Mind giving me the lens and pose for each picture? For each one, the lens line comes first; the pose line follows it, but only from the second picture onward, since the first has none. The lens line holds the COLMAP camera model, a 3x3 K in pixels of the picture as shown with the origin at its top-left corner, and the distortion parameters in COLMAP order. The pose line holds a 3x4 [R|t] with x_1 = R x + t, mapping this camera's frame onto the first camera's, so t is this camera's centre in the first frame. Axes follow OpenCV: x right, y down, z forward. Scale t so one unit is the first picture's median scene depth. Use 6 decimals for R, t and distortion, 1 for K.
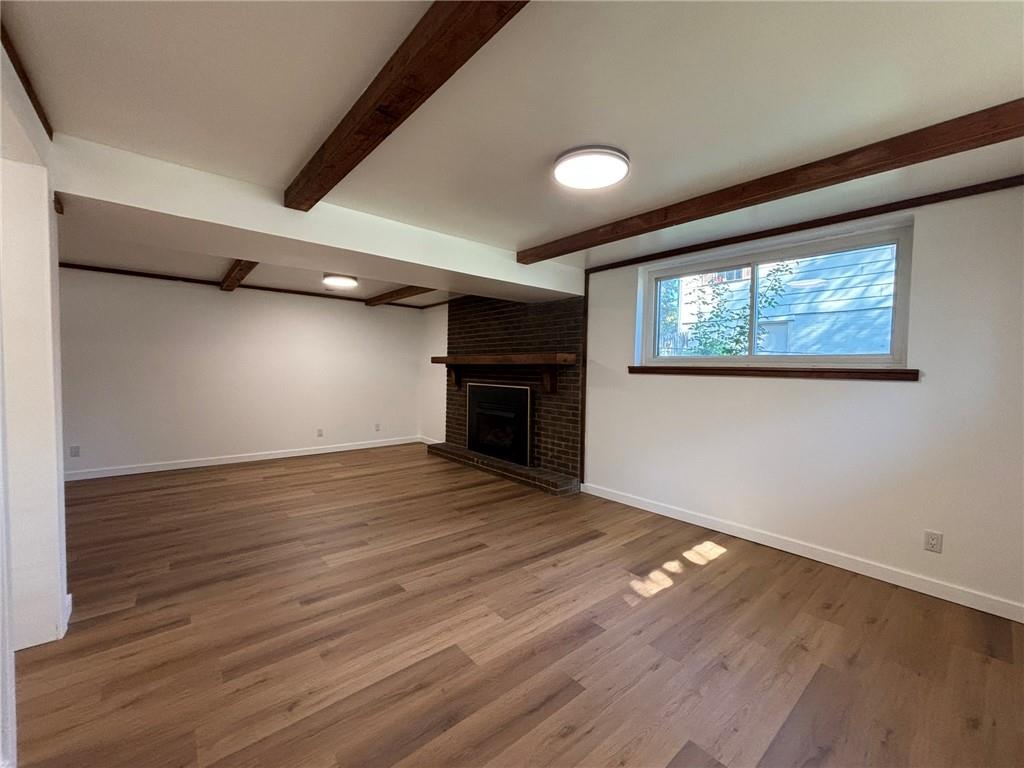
lens RADIAL K [[403.5, 0, 500.7], [0, 403.5, 384.0], [0, 0, 1]] dist [0.001448, -0.000012]
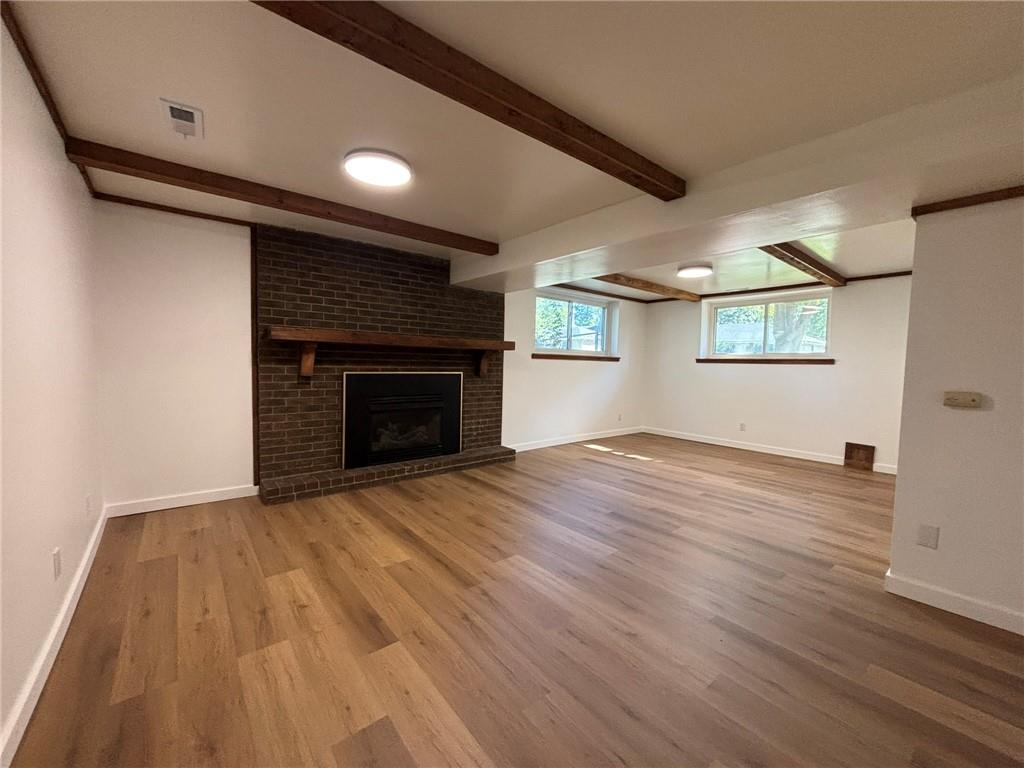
lens RADIAL K [[414.2, 0, 512.0], [0, 414.2, 384.0], [0, 0, 1]] dist [0.008565, -0.000161]
pose [[0.006956, -0.071031, 0.997450, -1.241679], [0.014380, 0.997378, 0.070926, -0.043787], [-0.999872, 0.013850, 0.007959, 1.147663]]
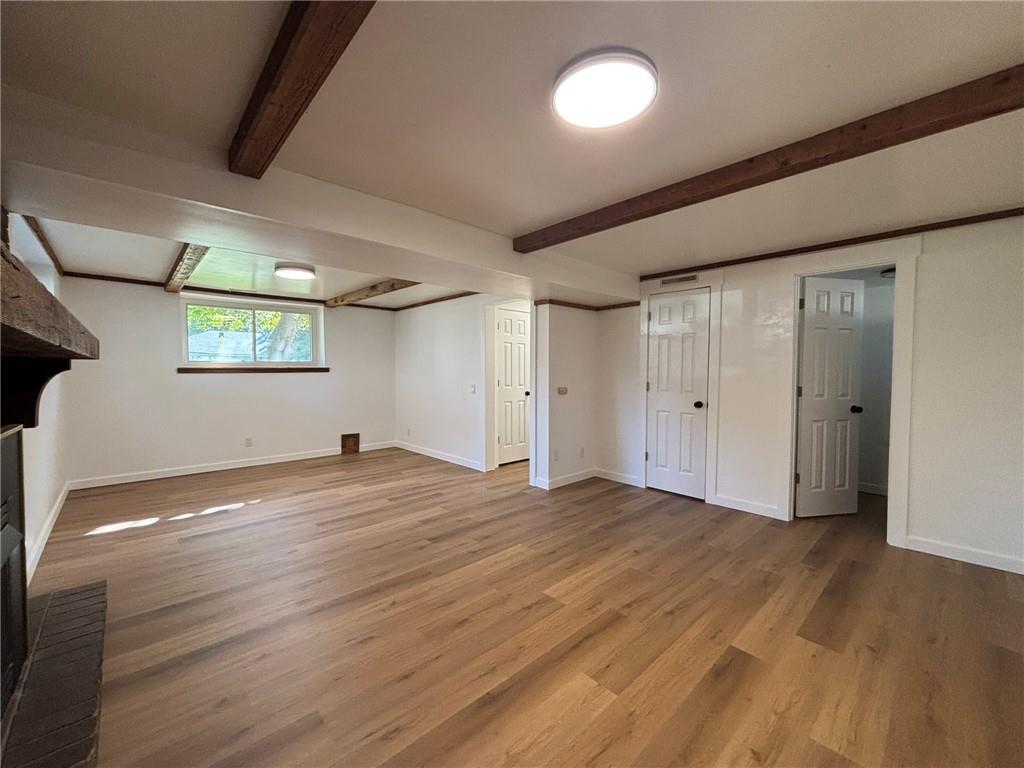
lens RADIAL K [[414.2, 0, 512.0], [0, 414.2, 384.0], [0, 0, 1]] dist [0.008565, -0.000161]
pose [[-0.997854, -0.018784, -0.062719, -0.423094], [-0.022949, 0.997532, 0.066359, -0.075807], [0.061318, 0.067656, -0.995823, 1.808212]]
